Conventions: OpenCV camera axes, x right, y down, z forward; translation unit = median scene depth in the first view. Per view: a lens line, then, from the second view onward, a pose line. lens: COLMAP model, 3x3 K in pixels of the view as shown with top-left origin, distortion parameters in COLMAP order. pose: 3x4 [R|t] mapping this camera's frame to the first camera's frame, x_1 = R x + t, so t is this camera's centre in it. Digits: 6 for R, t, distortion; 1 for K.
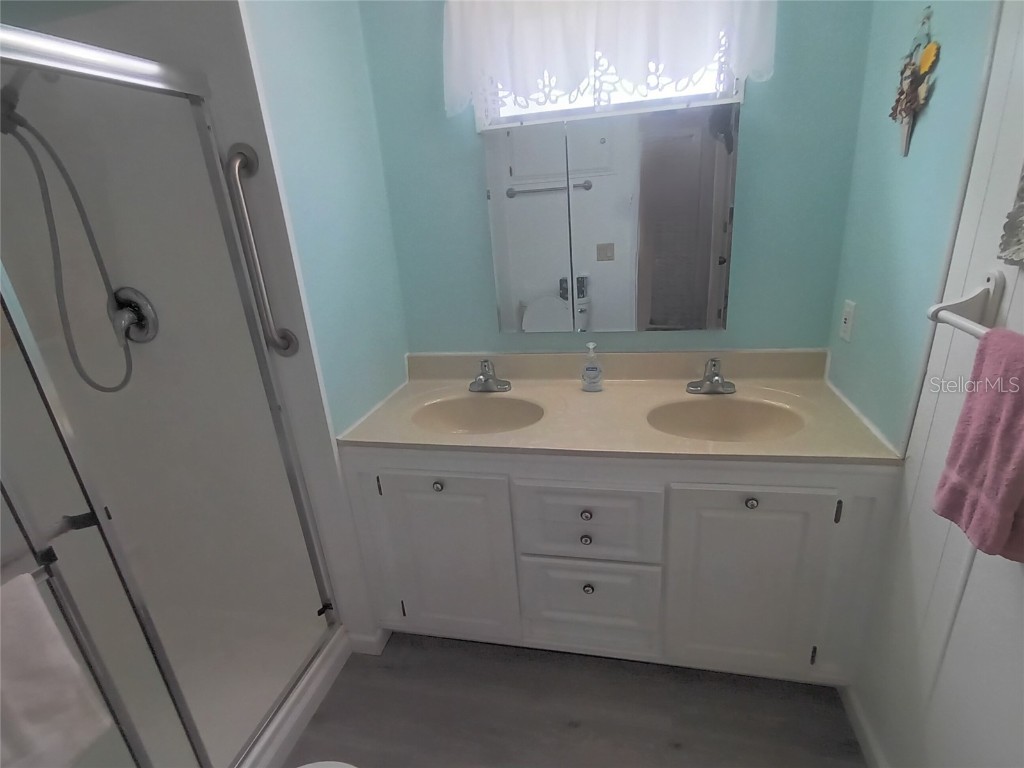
lens RADIAL K [[521.4, 0, 503.4], [0, 521.4, 394.0], [0, 0, 1]] dist [-0.021767, 0.004478]
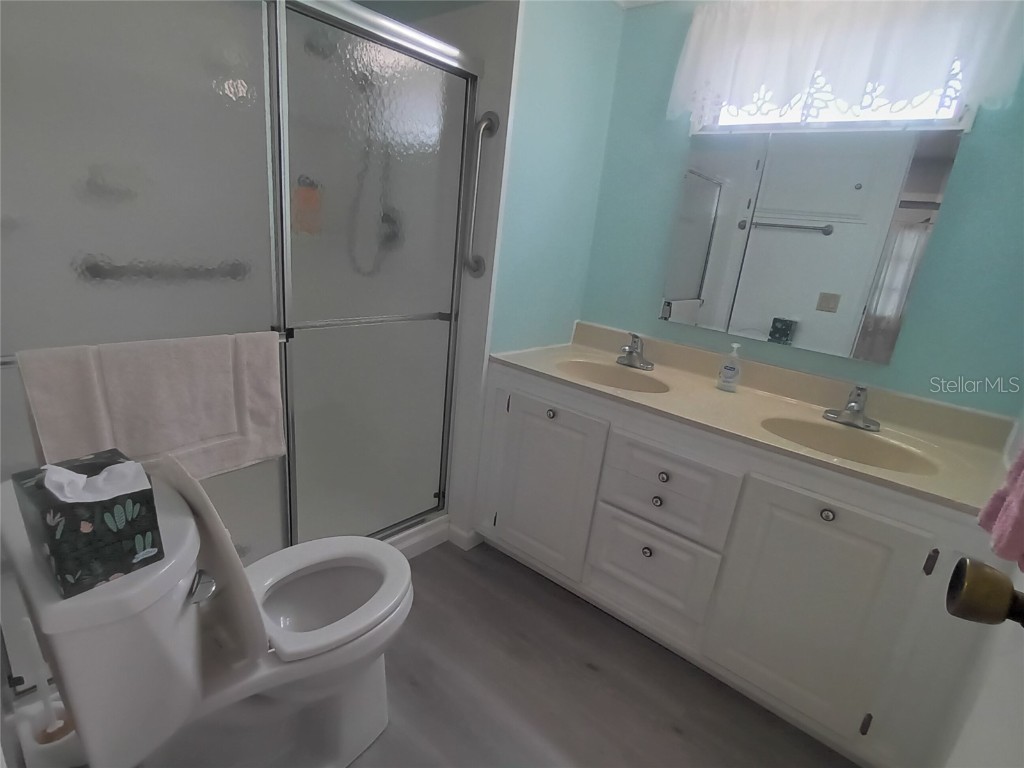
lens RADIAL K [[514.5, 0, 511.4], [0, 514.5, 383.4], [0, 0, 1]] dist [-0.030684, 0.019245]
pose [[0.878293, 0.298267, -0.373681, 0.203511], [-0.324353, 0.945908, -0.007344, 0.147644], [0.351277, 0.127654, 0.927528, -0.098880]]
